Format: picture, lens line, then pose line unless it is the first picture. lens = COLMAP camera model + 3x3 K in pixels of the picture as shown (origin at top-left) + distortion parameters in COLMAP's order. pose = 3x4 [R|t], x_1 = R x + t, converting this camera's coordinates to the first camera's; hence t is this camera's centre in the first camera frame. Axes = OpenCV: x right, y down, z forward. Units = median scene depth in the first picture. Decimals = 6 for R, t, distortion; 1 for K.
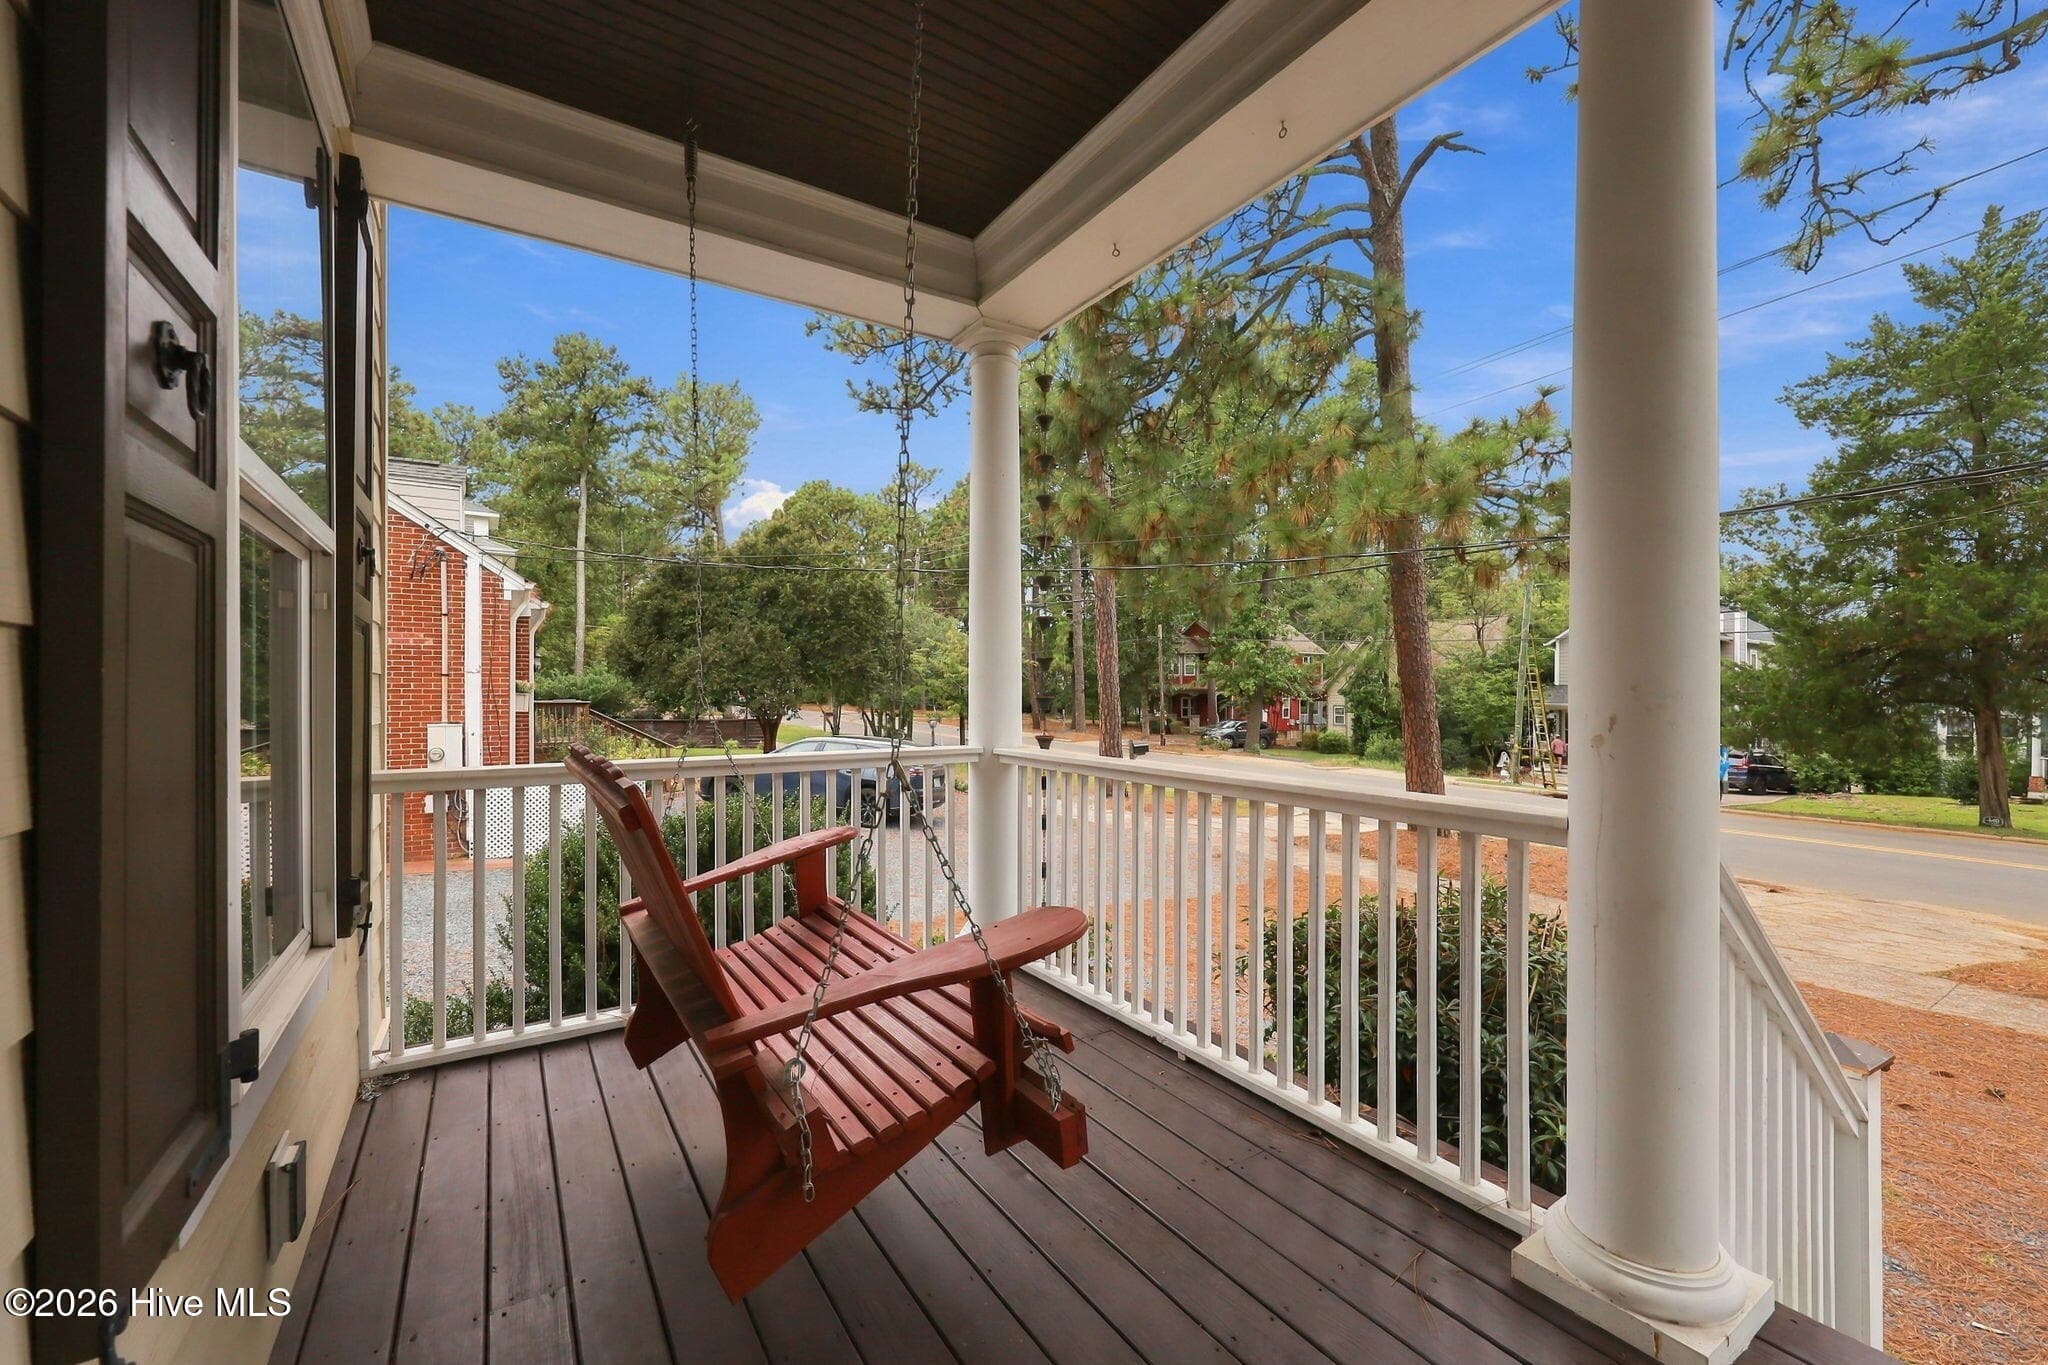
lens RADIAL K [[821.6, 0, 1026.0], [0, 821.6, 684.8], [0, 0, 1]] dist [-0.001294, -0.000132]
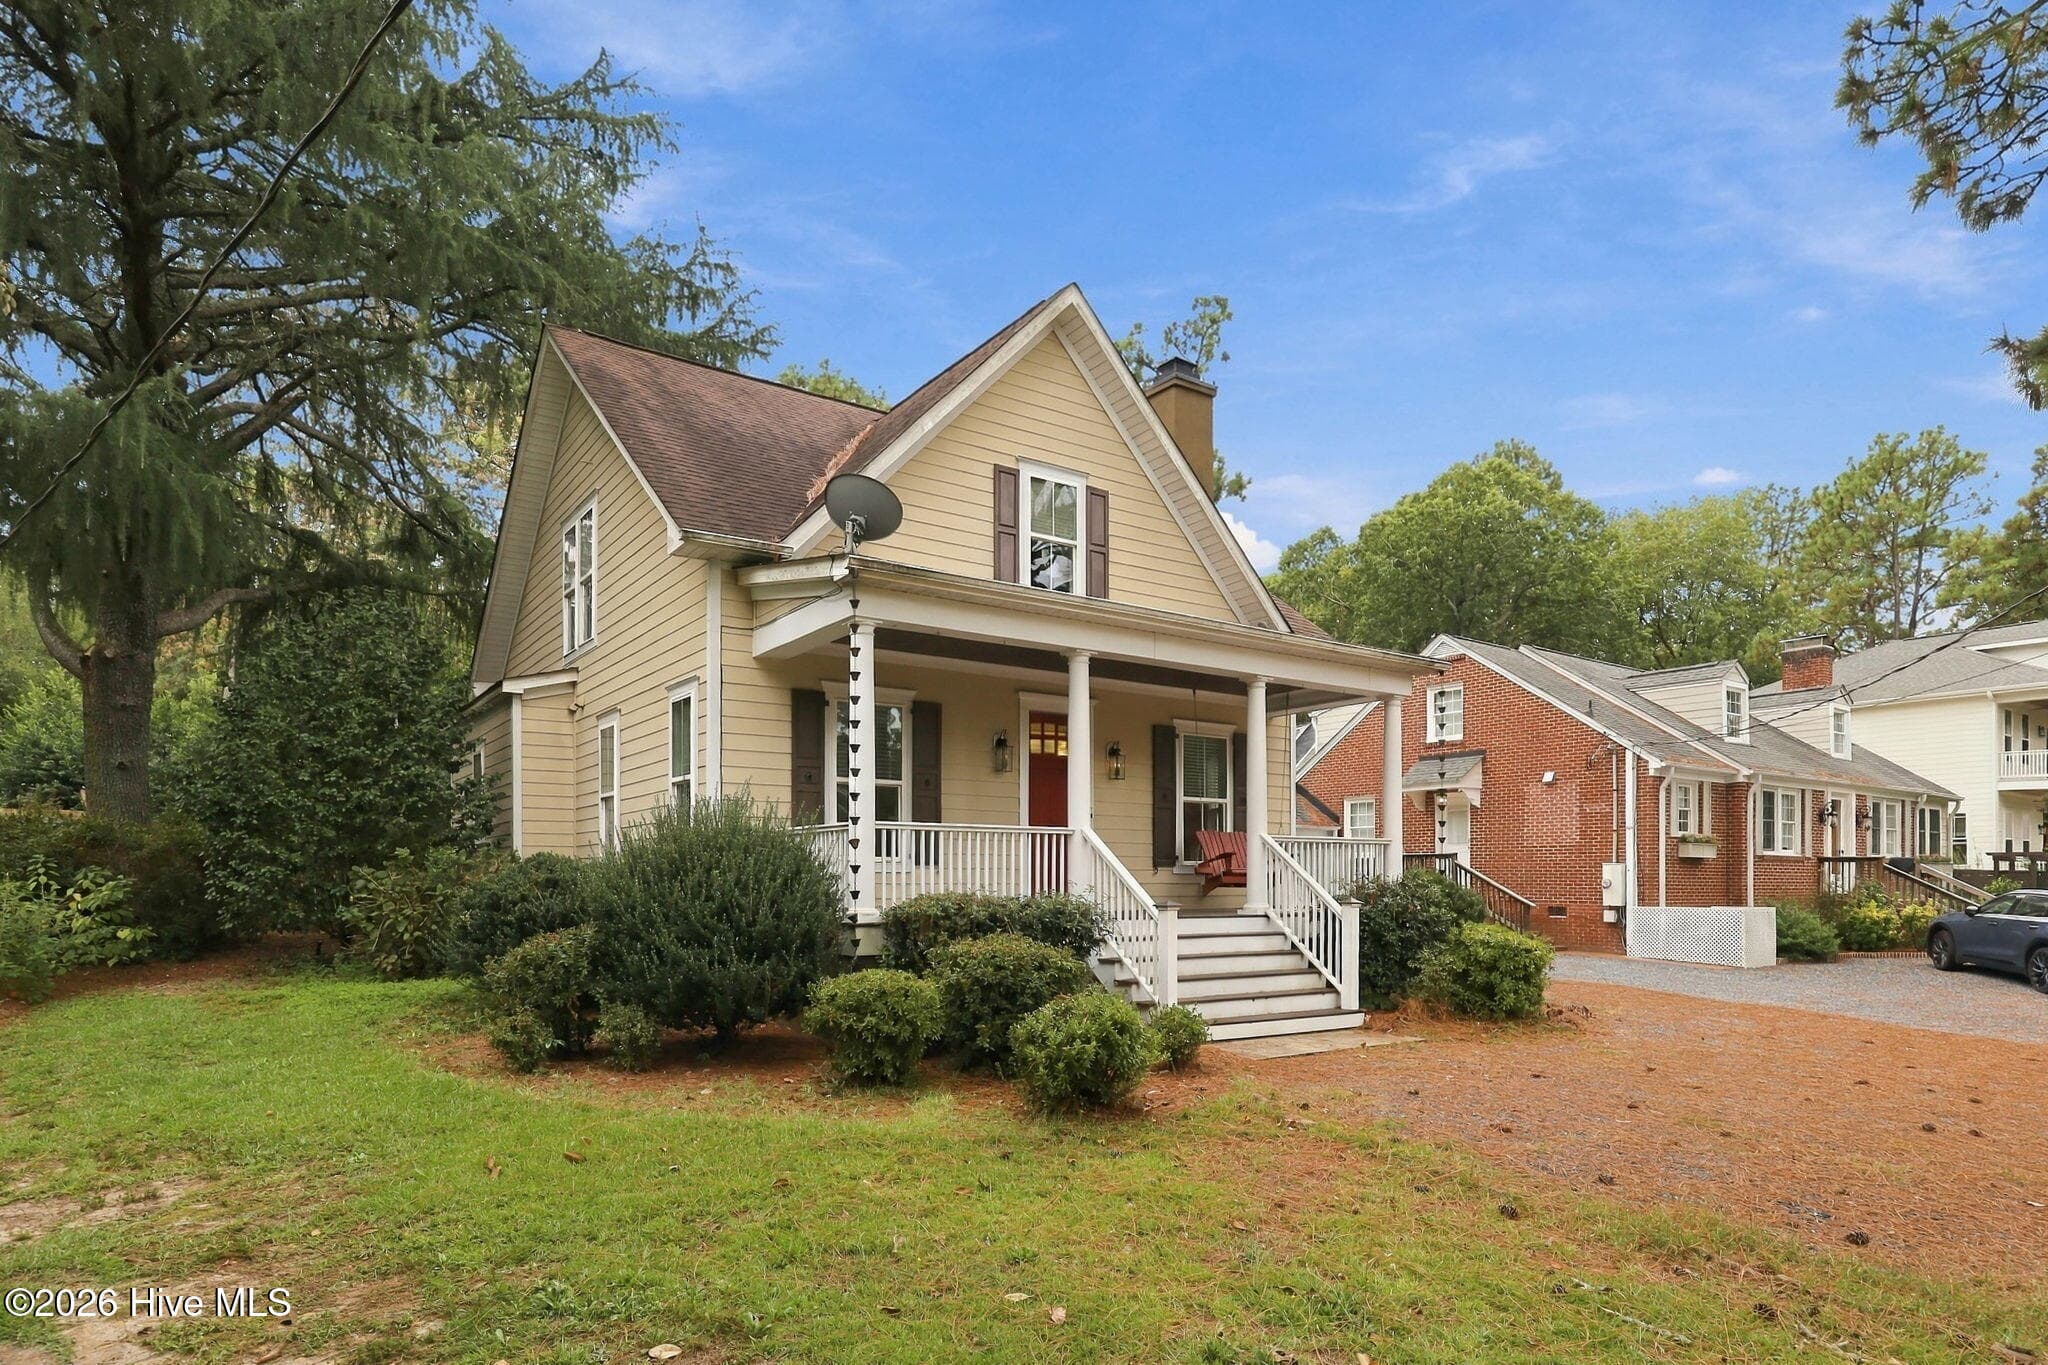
lens RADIAL K [[1189.2, 0, 1025.8], [0, 1189.2, 901.4], [0, 0, 1]] dist [-0.002028, -0.000002]
pose [[0.033484, 0.021515, -0.999208, 0.661074], [0.001612, 0.999766, 0.021581, 0.032420], [0.999438, -0.002334, 0.033441, -0.070977]]
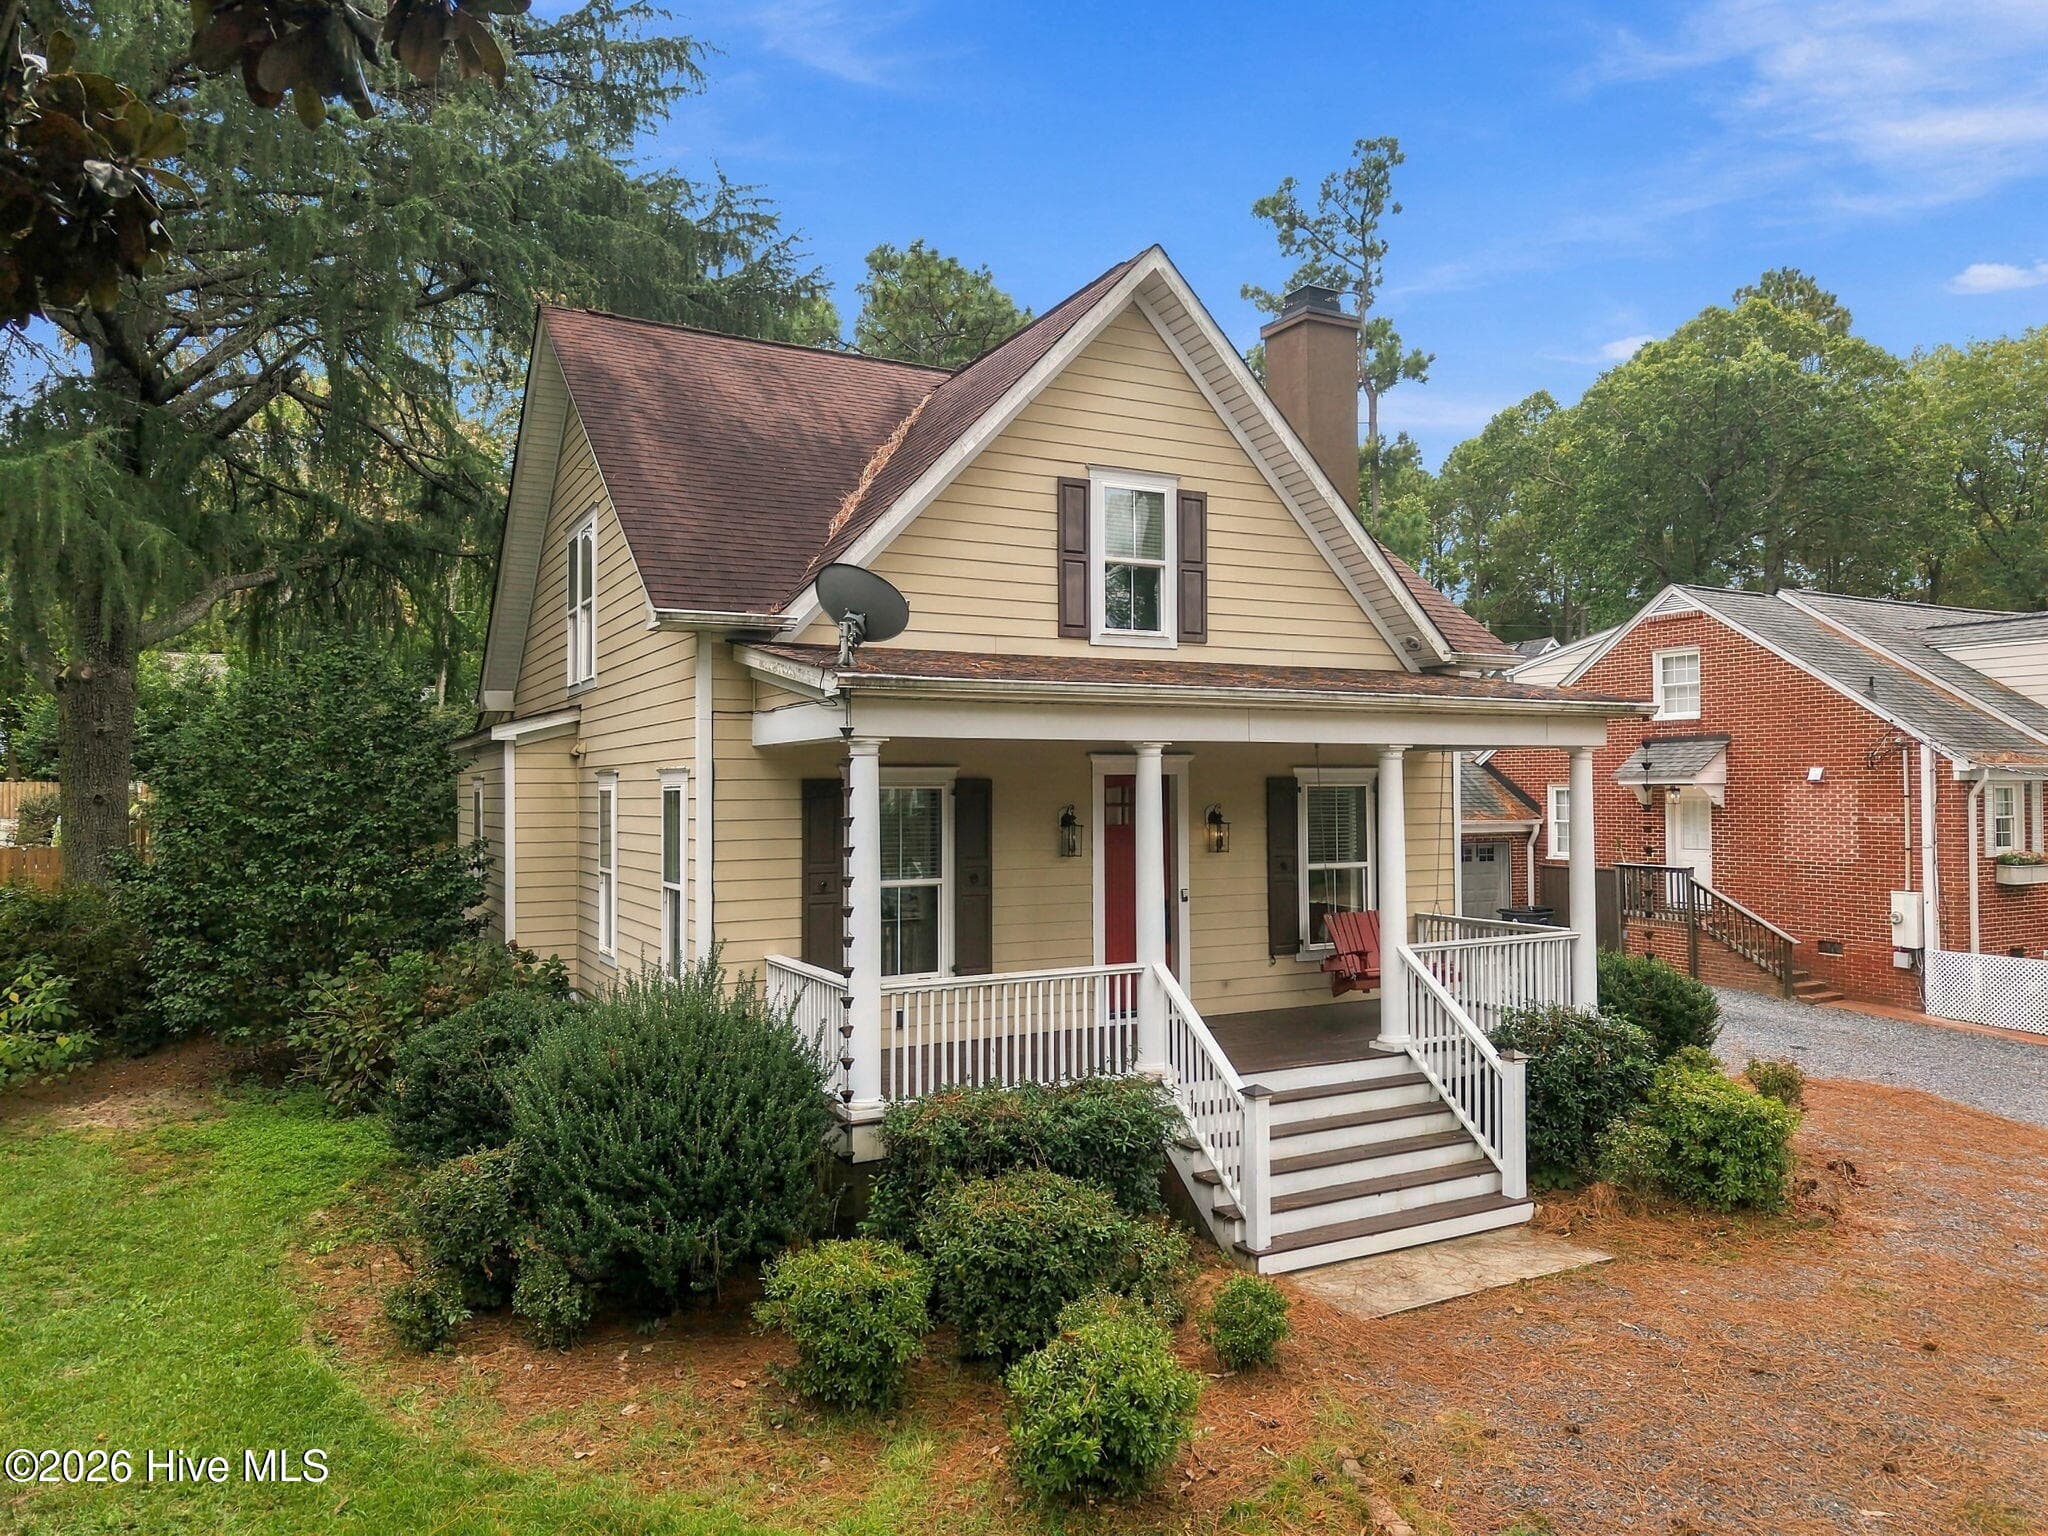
lens RADIAL K [[1390.4, 0, 1030.6], [0, 1390.4, 779.4], [0, 0, 1]] dist [0.029334, -0.033614]
pose [[-0.081621, 0.004224, -0.996655, 0.619957], [0.008440, 0.999958, 0.003547, -0.058290], [0.996628, -0.008123, -0.081653, -0.030074]]
